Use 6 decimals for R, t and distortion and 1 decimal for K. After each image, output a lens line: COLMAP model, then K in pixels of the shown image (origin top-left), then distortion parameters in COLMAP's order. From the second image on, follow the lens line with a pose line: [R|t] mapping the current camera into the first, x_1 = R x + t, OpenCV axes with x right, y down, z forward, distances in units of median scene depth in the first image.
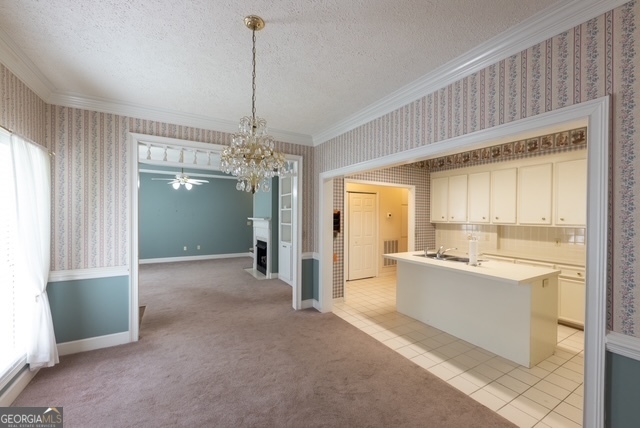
lens RADIAL K [[255.2, 0, 319.2], [0, 255.2, 217.7], [0, 0, 1]] dist [0.003806, -0.000071]
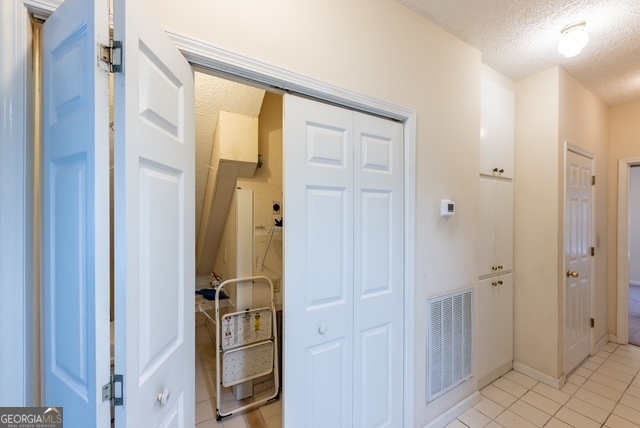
lens RADIAL K [[255.2, 0, 319.2], [0, 255.2, 217.7], [0, 0, 1]] dist [0.003806, -0.000071]
pose [[0.999732, -0.006609, 0.022168, 0.126782], [0.006657, 0.999976, -0.002101, 0.001434], [-0.022153, 0.002248, 0.999752, 0.723255]]
